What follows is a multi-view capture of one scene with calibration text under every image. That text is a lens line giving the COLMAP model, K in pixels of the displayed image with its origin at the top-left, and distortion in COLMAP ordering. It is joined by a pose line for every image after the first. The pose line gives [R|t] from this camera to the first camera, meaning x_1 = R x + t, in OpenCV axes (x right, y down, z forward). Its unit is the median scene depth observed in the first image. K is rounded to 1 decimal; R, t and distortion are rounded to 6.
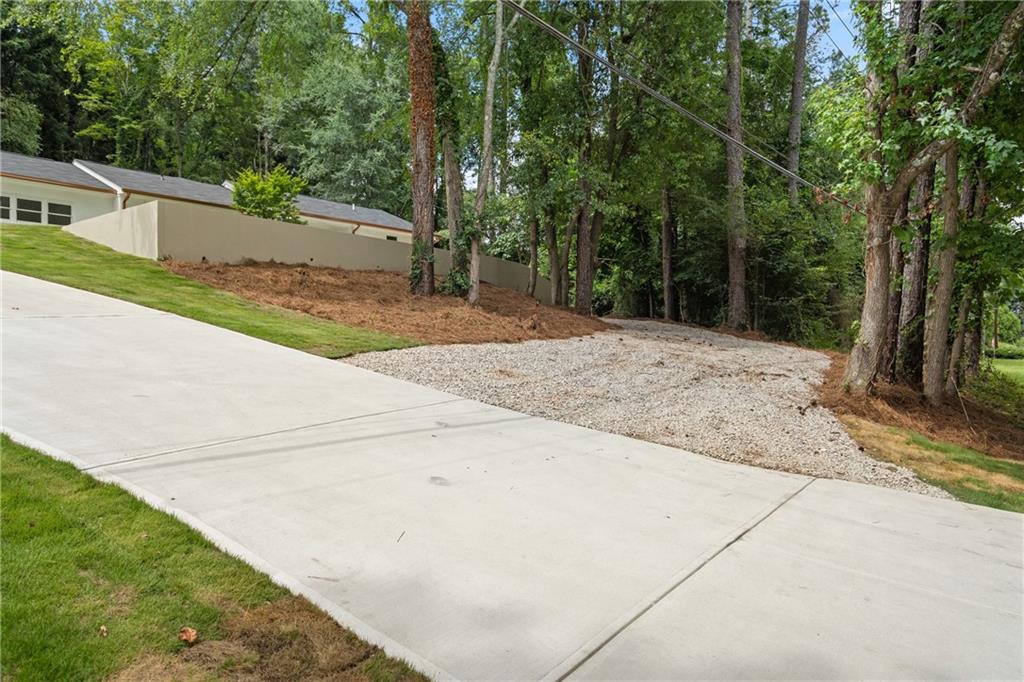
lens RADIAL K [[716.7, 0, 512.0], [0, 716.7, 341.0], [0, 0, 1]] dist [-0.002730, -0.000322]
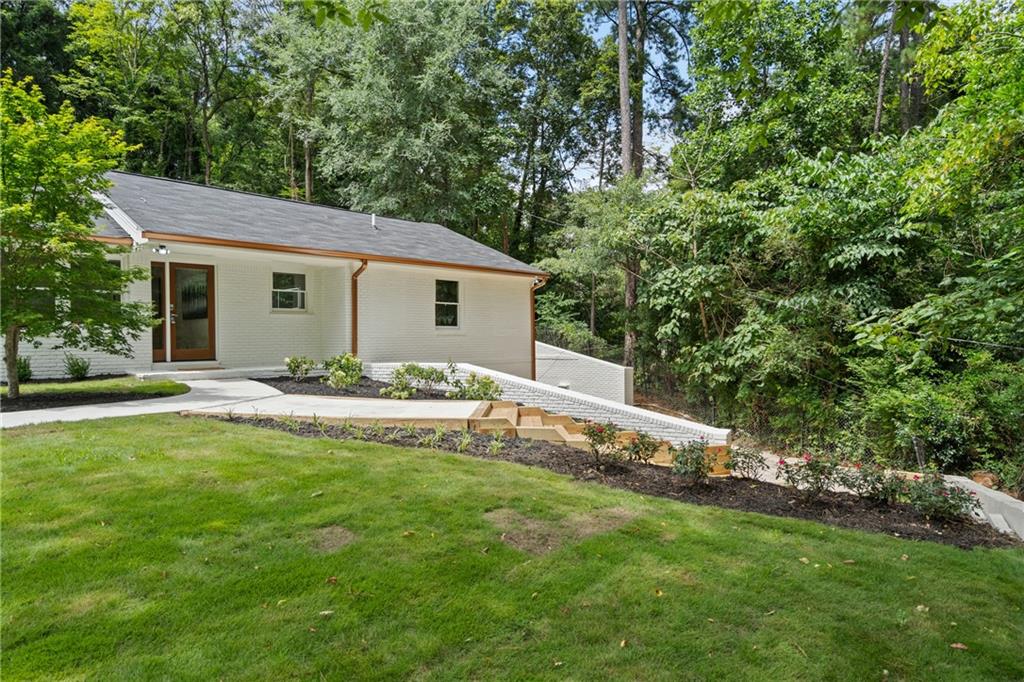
lens RADIAL K [[615.0, 0, 512.0], [0, 615.0, 341.0], [0, 0, 1]] dist [-0.000576, -0.001157]
pose [[0.992135, 0.009081, -0.124845, -0.063837], [-0.007905, 0.999920, 0.009911, -0.093351], [0.124925, -0.008847, 0.992127, 0.509497]]
